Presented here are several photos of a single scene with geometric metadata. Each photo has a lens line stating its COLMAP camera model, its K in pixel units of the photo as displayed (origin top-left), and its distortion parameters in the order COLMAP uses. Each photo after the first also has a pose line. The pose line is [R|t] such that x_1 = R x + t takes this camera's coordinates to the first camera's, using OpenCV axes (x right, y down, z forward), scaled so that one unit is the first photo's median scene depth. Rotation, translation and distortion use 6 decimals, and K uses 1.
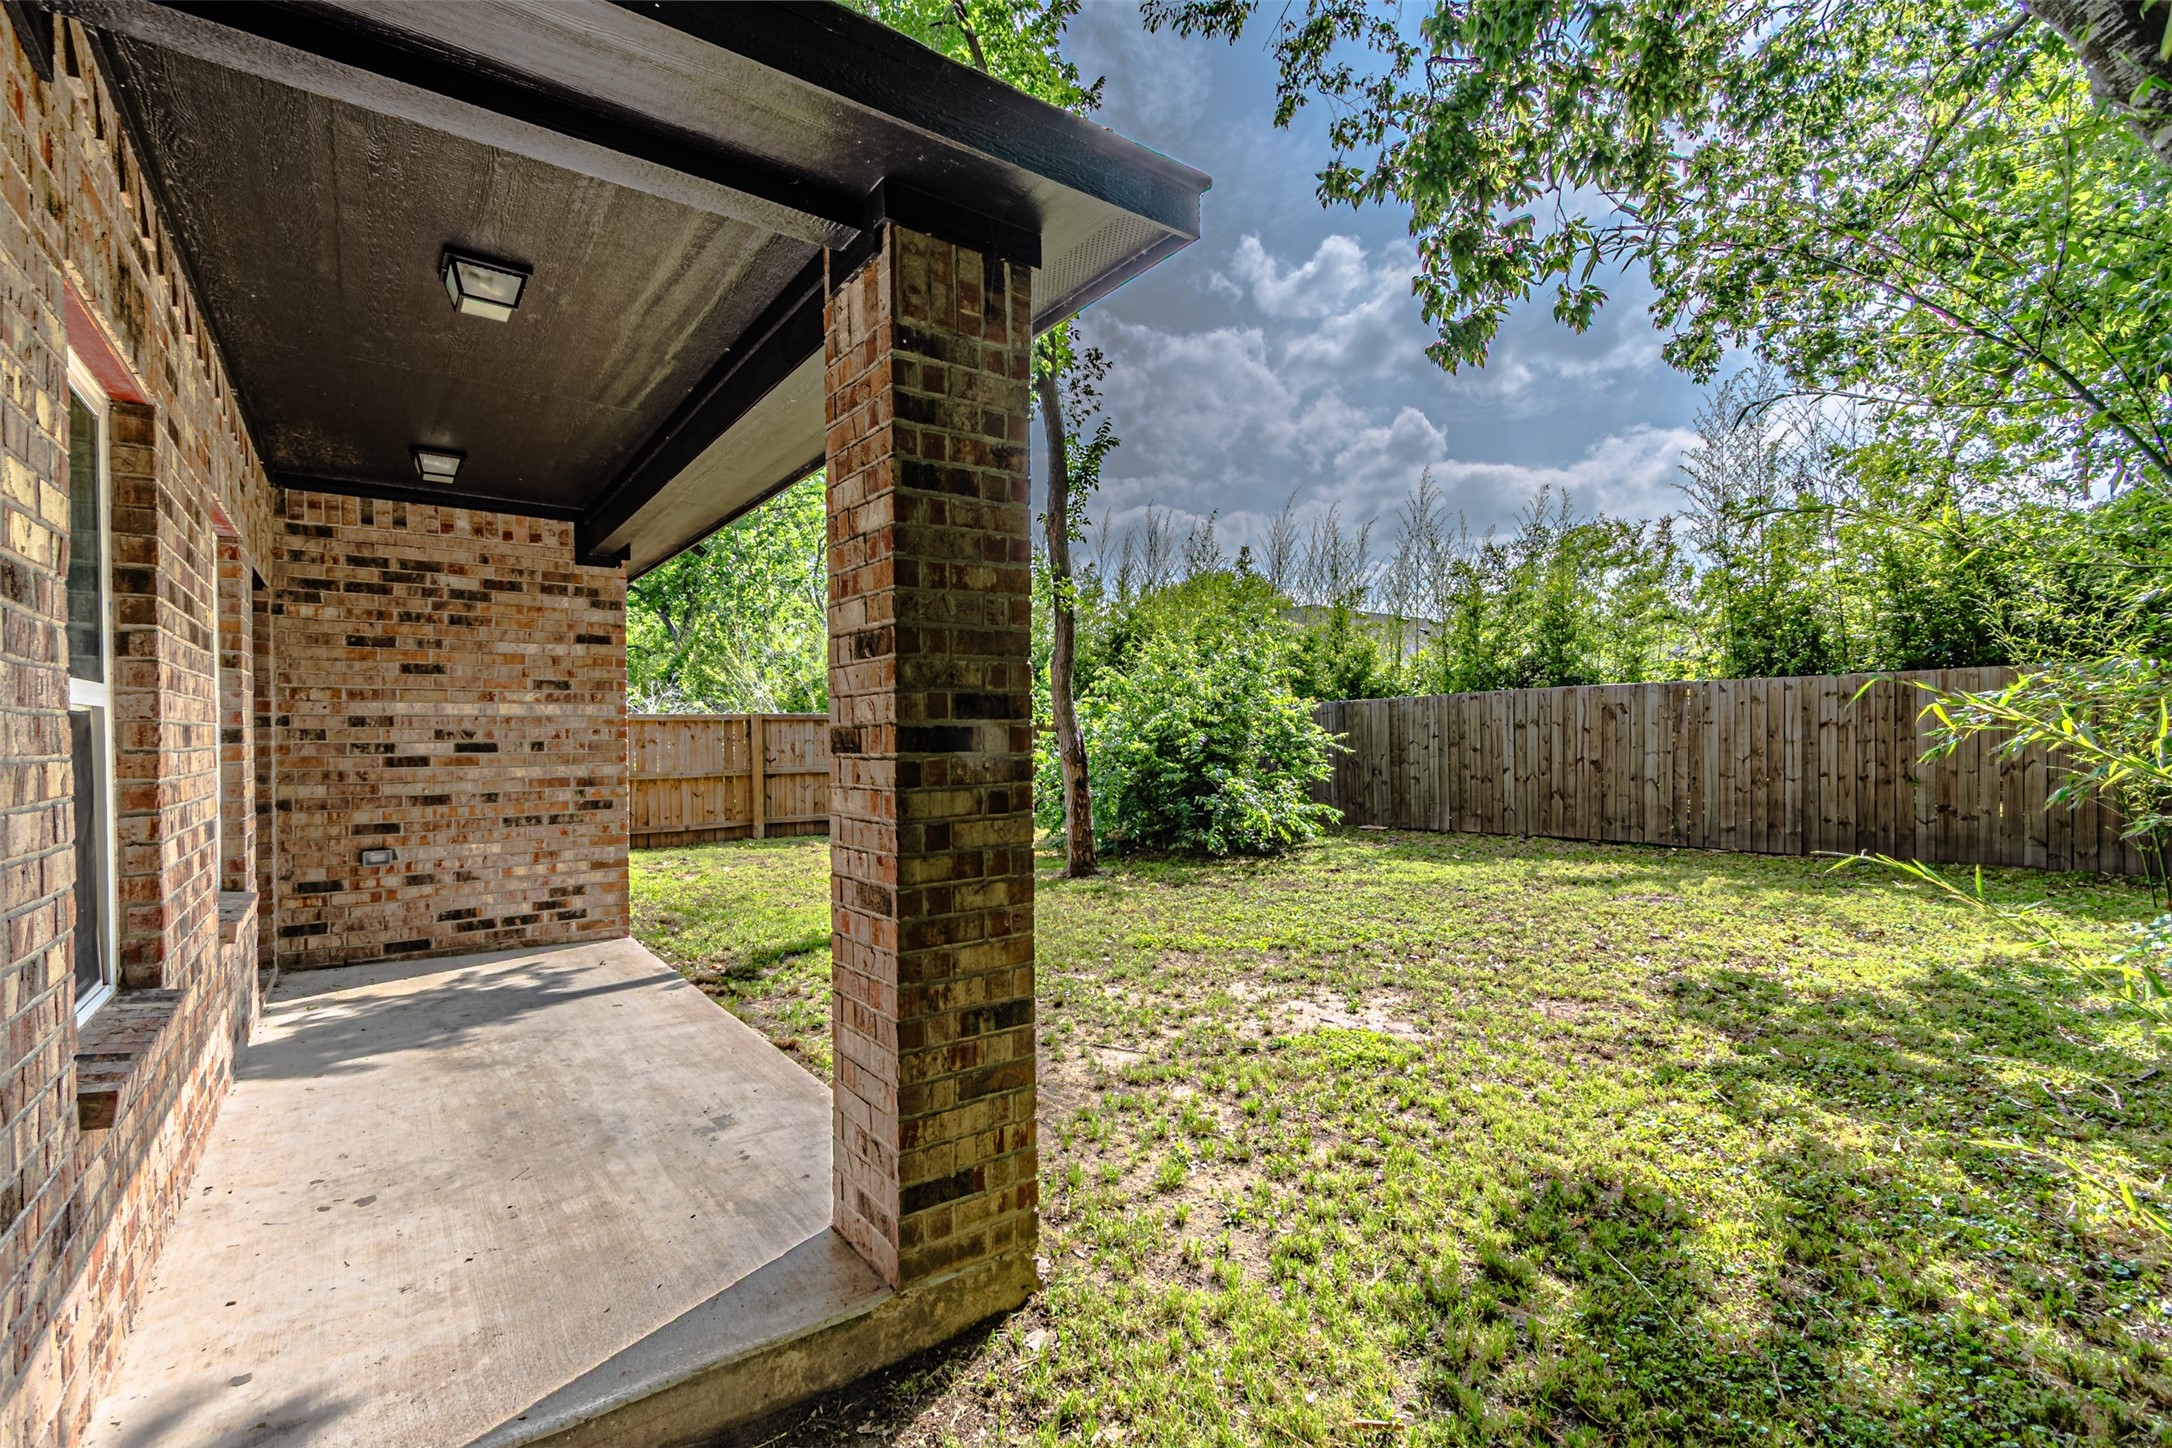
lens RADIAL K [[954.7, 0, 1084.6], [0, 954.7, 725.9], [0, 0, 1]] dist [0.004885, -0.000327]
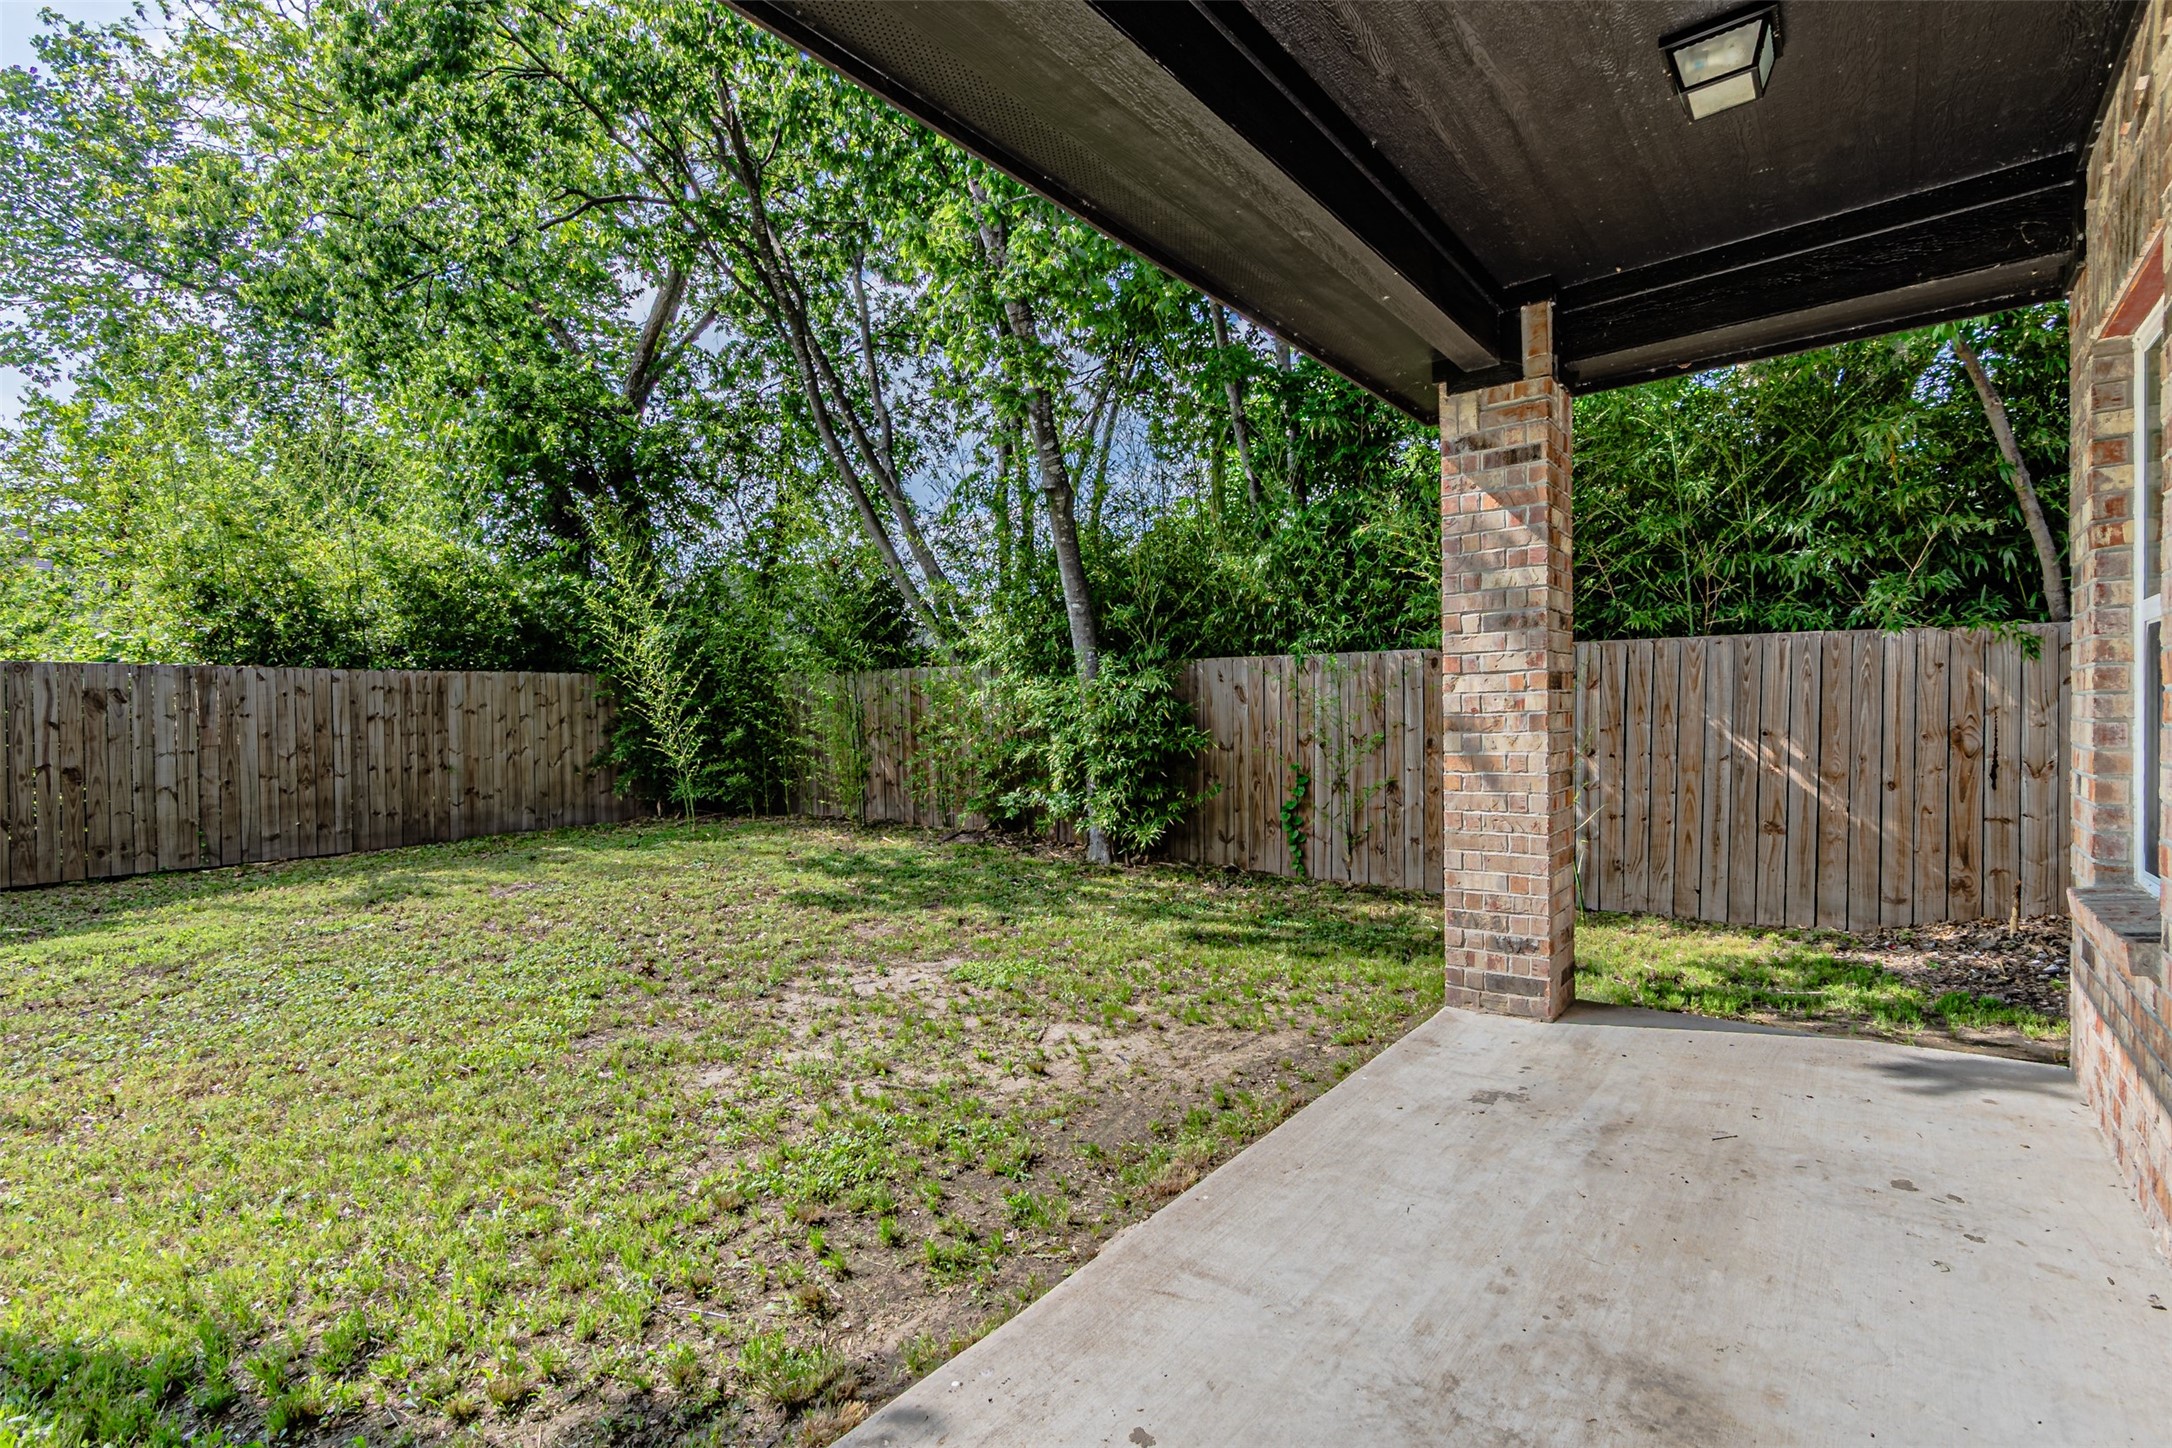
lens RADIAL K [[954.7, 0, 1084.6], [0, 954.7, 732.2], [0, 0, 1]] dist [0.004885, -0.000327]
pose [[-0.232166, 0.000621, 0.972676, -0.672230], [0.012569, 0.999918, 0.002362, 0.035703], [-0.972595, 0.012774, -0.232155, 0.906145]]
